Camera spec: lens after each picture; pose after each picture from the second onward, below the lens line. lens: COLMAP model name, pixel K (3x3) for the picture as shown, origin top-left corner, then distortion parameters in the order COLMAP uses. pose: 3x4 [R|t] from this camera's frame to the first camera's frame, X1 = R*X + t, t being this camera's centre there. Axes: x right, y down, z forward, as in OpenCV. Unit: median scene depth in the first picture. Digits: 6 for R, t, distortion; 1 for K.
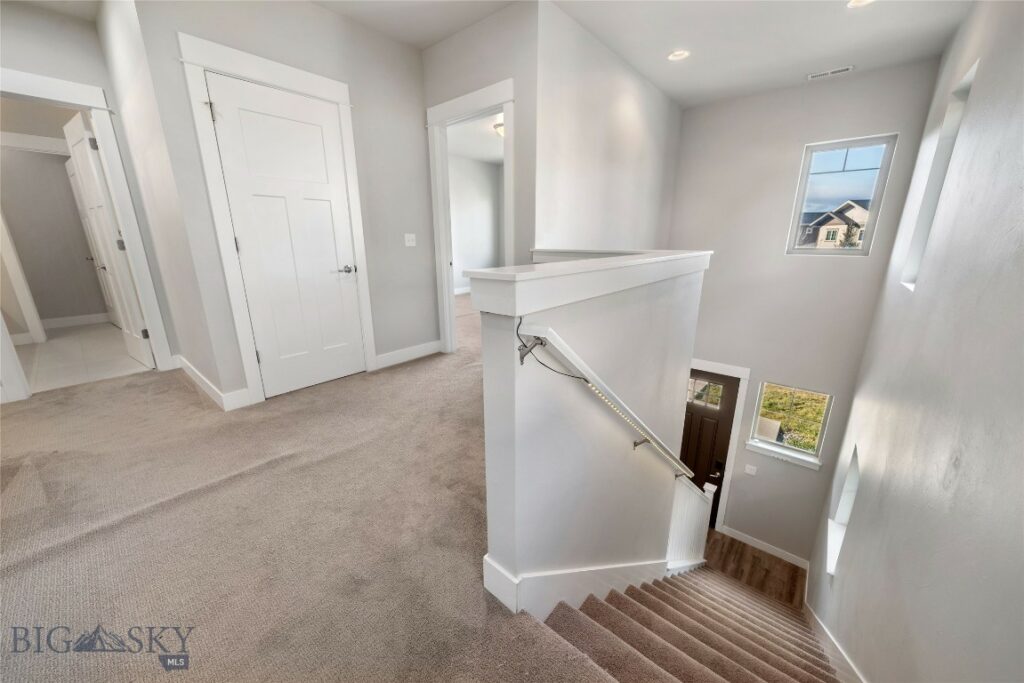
lens RADIAL K [[386.6, 0, 517.2], [0, 386.6, 347.2], [0, 0, 1]] dist [-0.001868, -0.000206]
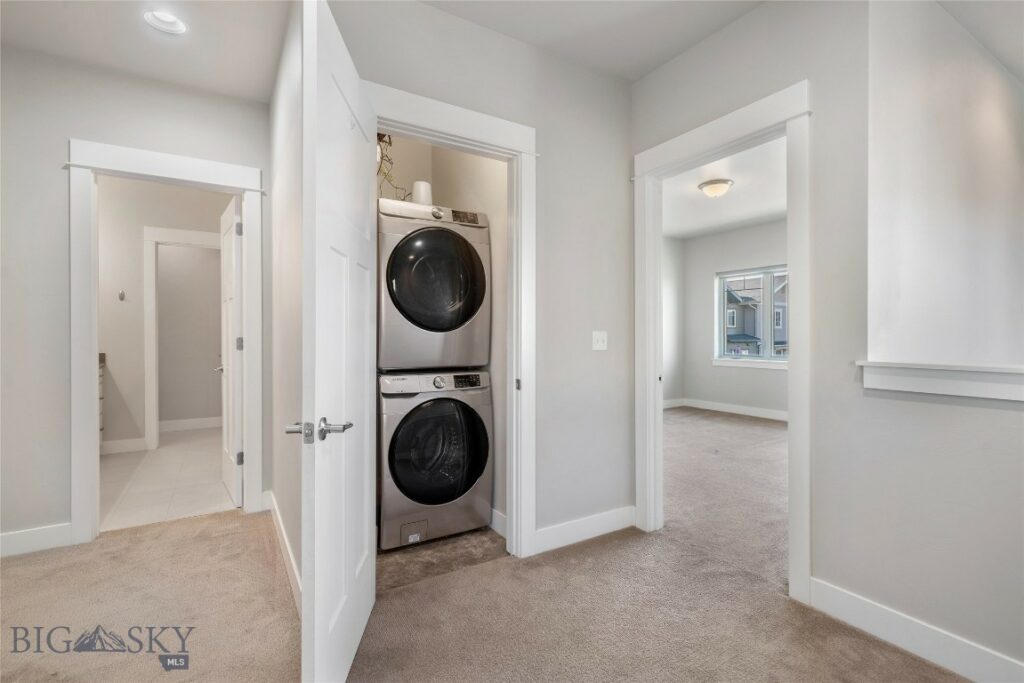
lens RADIAL K [[470.0, 0, 508.4], [0, 470.0, 340.1], [0, 0, 1]] dist [0.001751, 0.000271]
pose [[0.950644, 0.008308, -0.310173, -0.188358], [-0.088008, 0.965808, -0.243864, -0.080117], [0.297542, 0.259125, 0.918871, 0.257257]]
